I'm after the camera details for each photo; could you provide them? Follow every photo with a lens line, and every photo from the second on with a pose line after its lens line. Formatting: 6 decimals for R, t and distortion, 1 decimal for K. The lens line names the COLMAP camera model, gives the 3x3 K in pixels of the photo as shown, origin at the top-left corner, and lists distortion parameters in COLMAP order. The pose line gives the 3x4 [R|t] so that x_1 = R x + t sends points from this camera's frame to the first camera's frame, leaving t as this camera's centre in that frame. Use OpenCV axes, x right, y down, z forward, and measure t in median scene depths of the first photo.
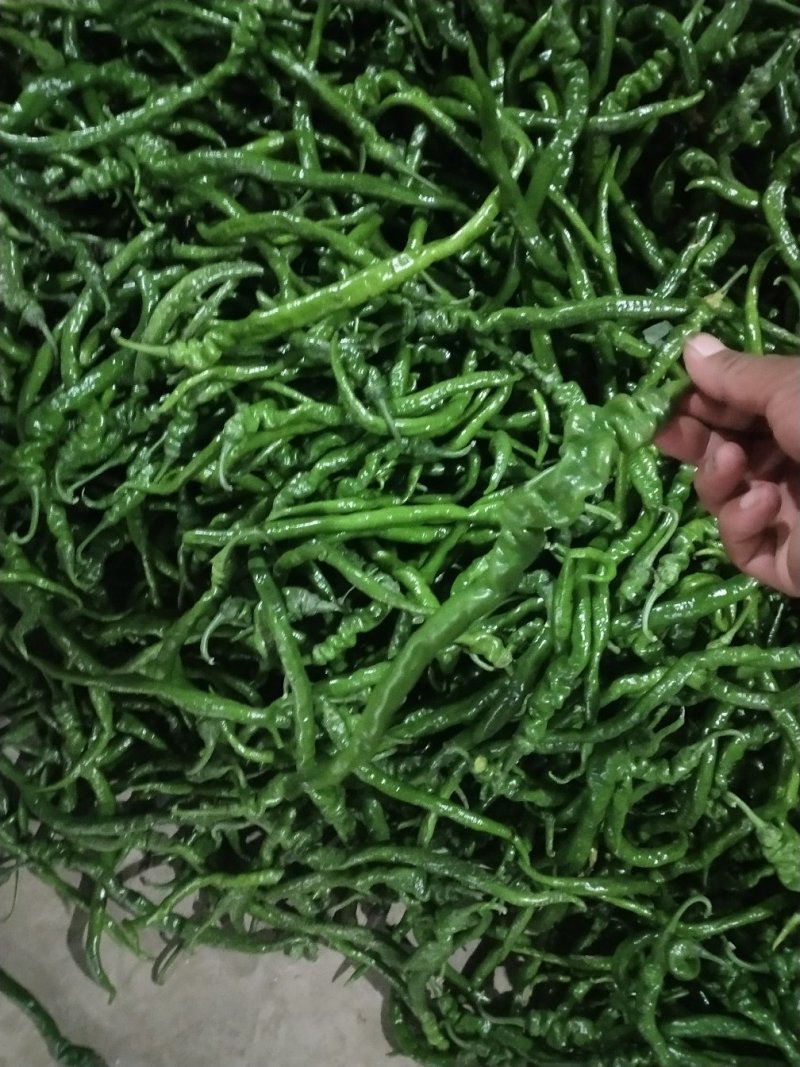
lens RADIAL K [[842.4, 0, 400.0], [0, 842.4, 533.5], [0, 0, 1]] dist [0.075631, -0.161848]
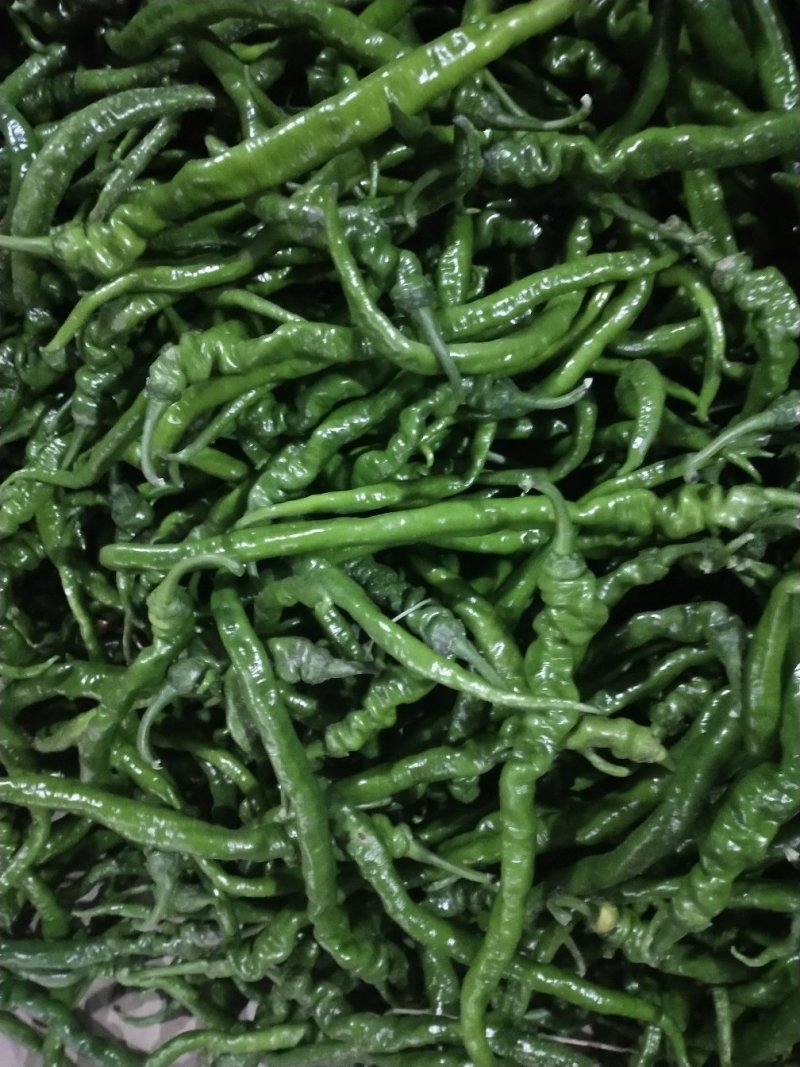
lens RADIAL K [[842.4, 0, 400.0], [0, 842.4, 533.5], [0, 0, 1]] dist [0.075631, -0.161848]
pose [[0.997616, -0.029986, -0.062148, -0.007055], [0.034332, 0.996950, 0.070080, -0.049563], [0.059857, -0.072047, 0.995604, 0.411859]]
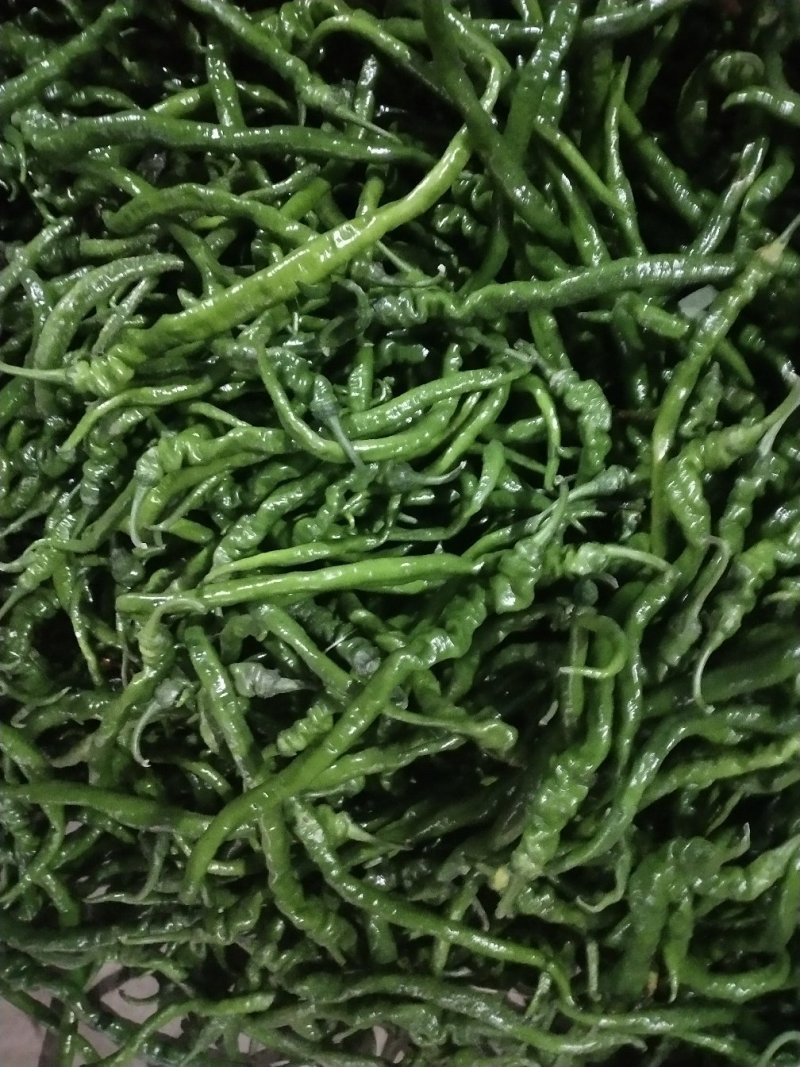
lens RADIAL K [[842.4, 0, 408.9], [0, 842.4, 536.5], [0, 0, 1]] dist [0.067065, -0.151024]
pose [[0.995955, -0.060643, -0.066310, 0.084997], [0.061388, 0.998071, 0.009256, -0.051207], [0.065620, -0.013289, 0.997756, 0.227248]]
